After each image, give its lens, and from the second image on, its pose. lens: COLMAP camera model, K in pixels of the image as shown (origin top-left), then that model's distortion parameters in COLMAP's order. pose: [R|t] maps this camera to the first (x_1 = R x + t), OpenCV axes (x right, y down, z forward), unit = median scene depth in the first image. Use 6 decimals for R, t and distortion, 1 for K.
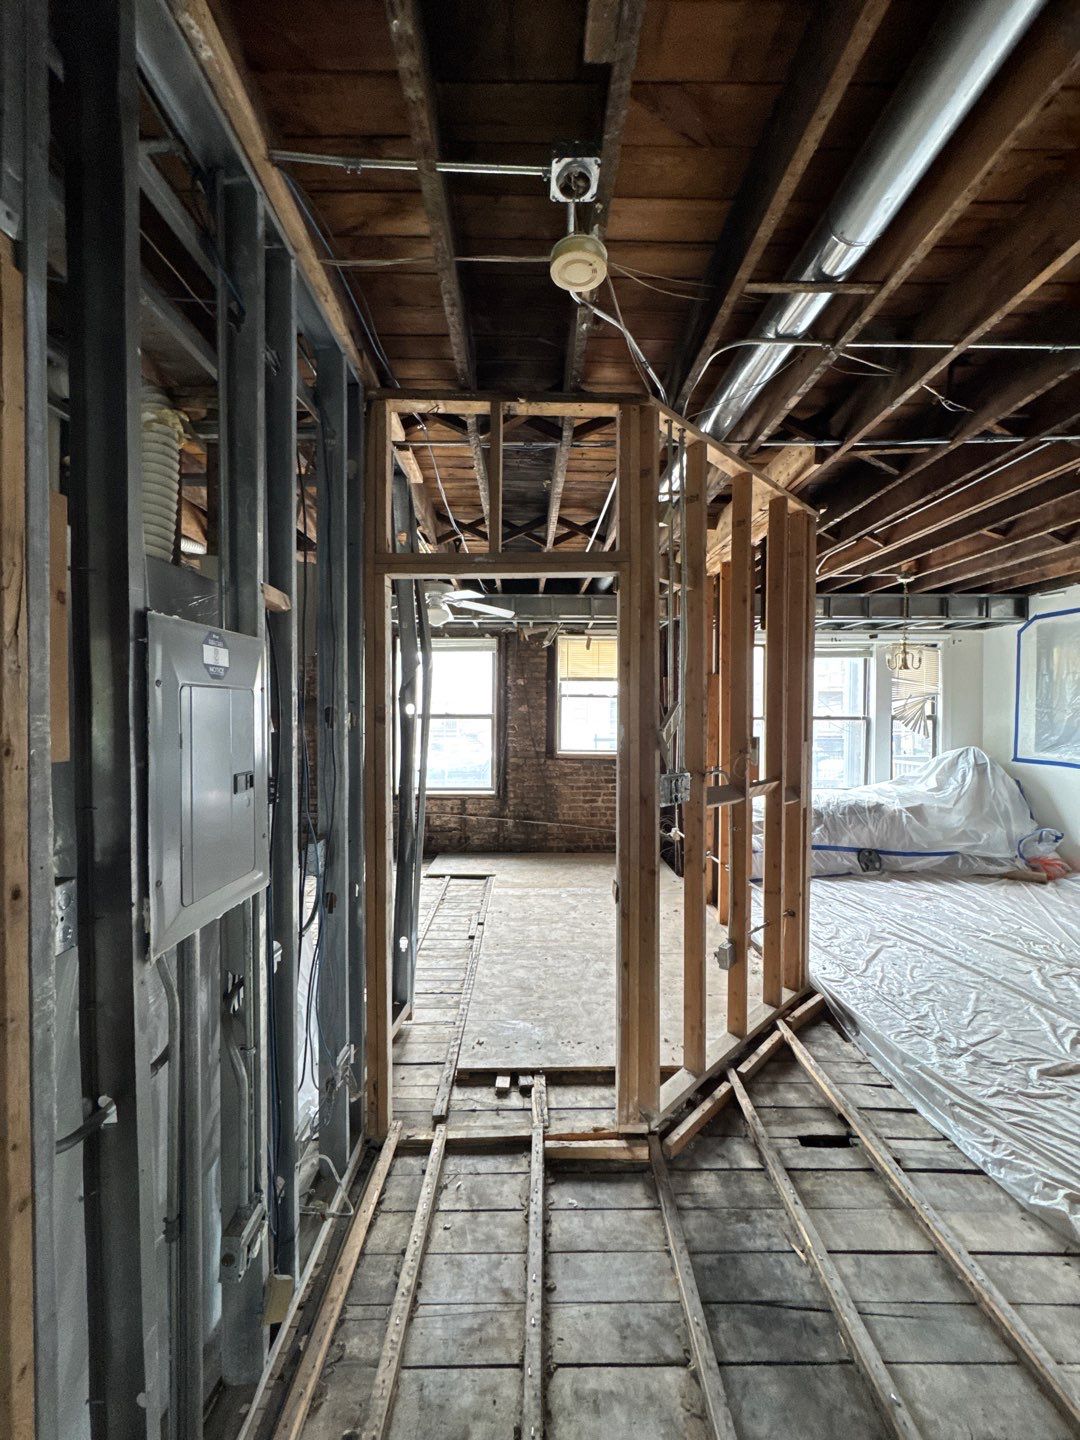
lens RADIAL K [[571.7, 0, 540.0], [0, 571.7, 720.0], [0, 0, 1]] dist [-0.002775, 0.000125]
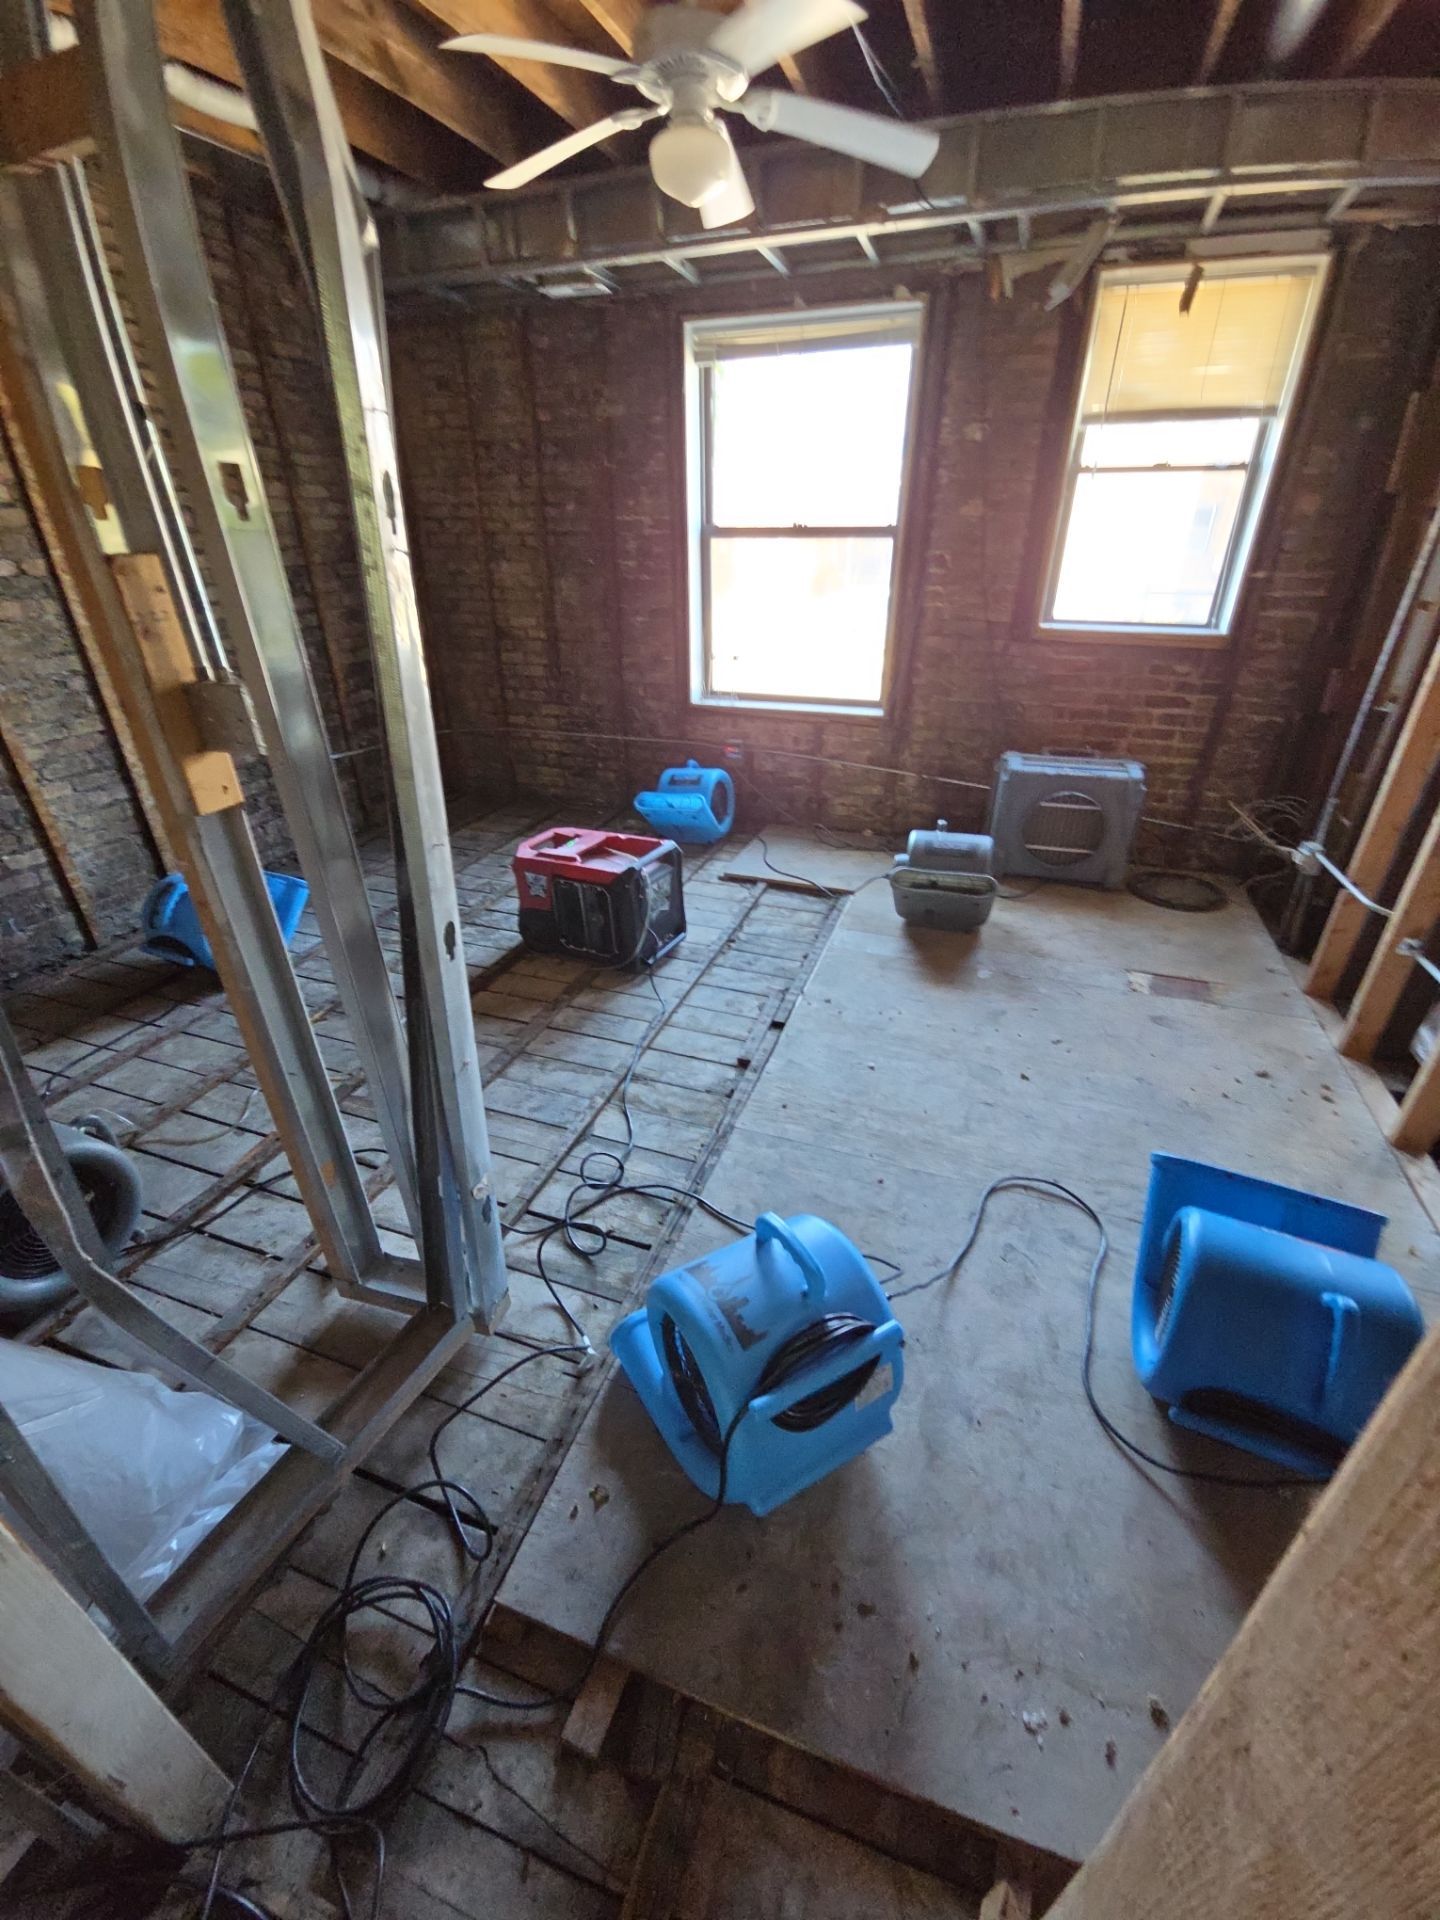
lens RADIAL K [[796.5, 0, 720.0], [0, 796.5, 960.0], [0, 0, 1]] dist [0.015373, -0.009115]
pose [[0.936541, 0.158978, -0.312437, 0.033491], [0.001074, 0.889951, 0.456055, 0.006453], [0.350556, -0.427449, 0.833305, 0.312998]]
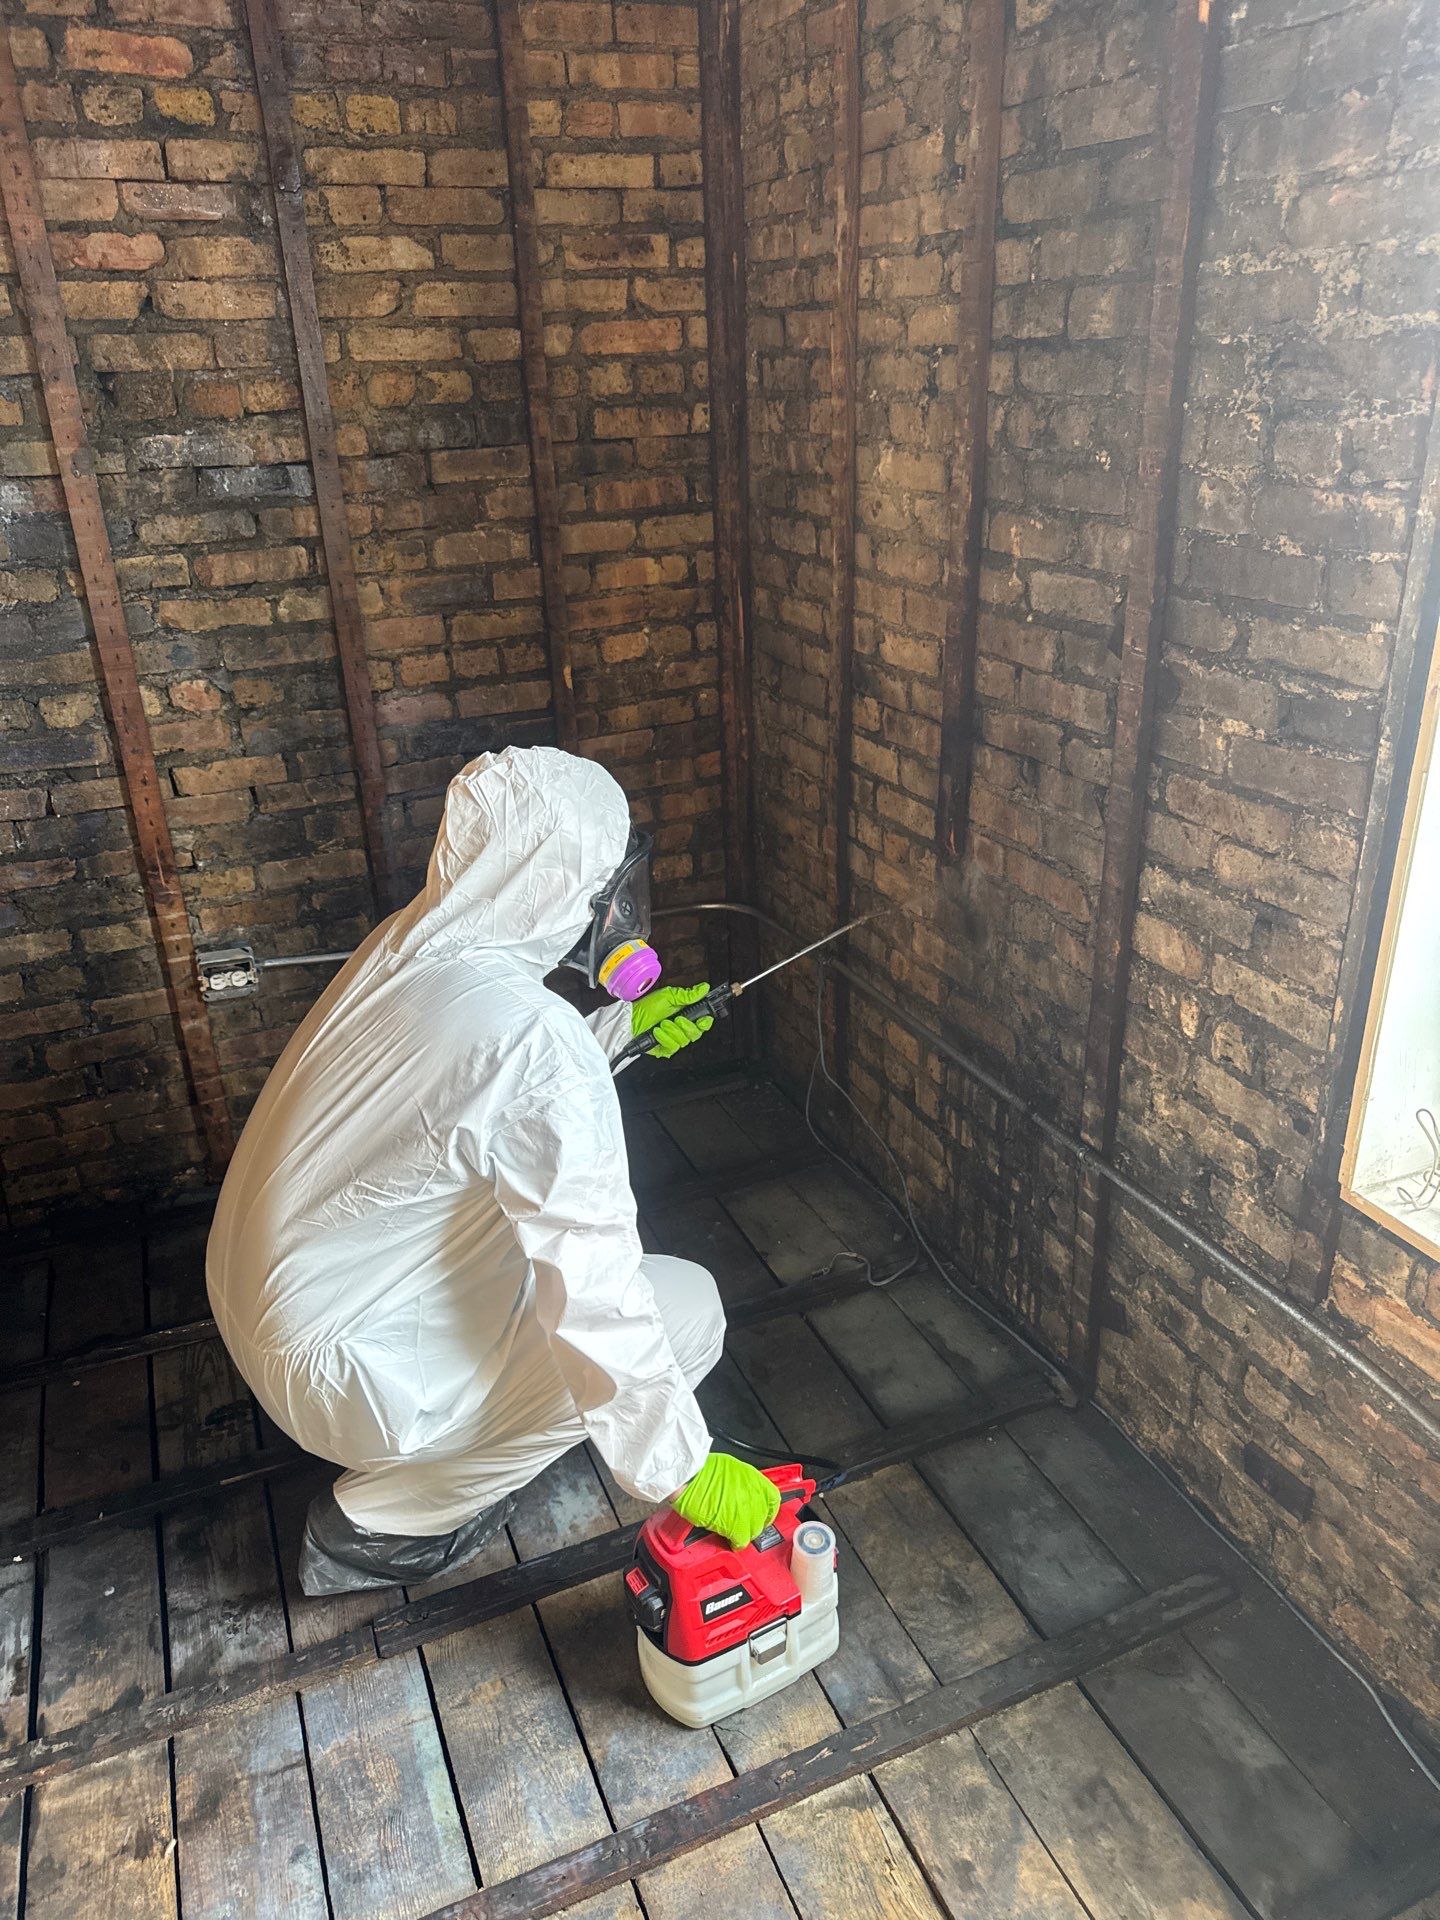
lens RADIAL K [[1374.9, 0, 720.0], [0, 1374.9, 960.0], [0, 0, 1]] dist [-0.010185, -0.003517]
pose [[0.367942, 0.356947, -0.858608, -0.110620], [0.024877, 0.919275, 0.392828, -0.003068], [0.929516, -0.165898, 0.329360, 0.849797]]
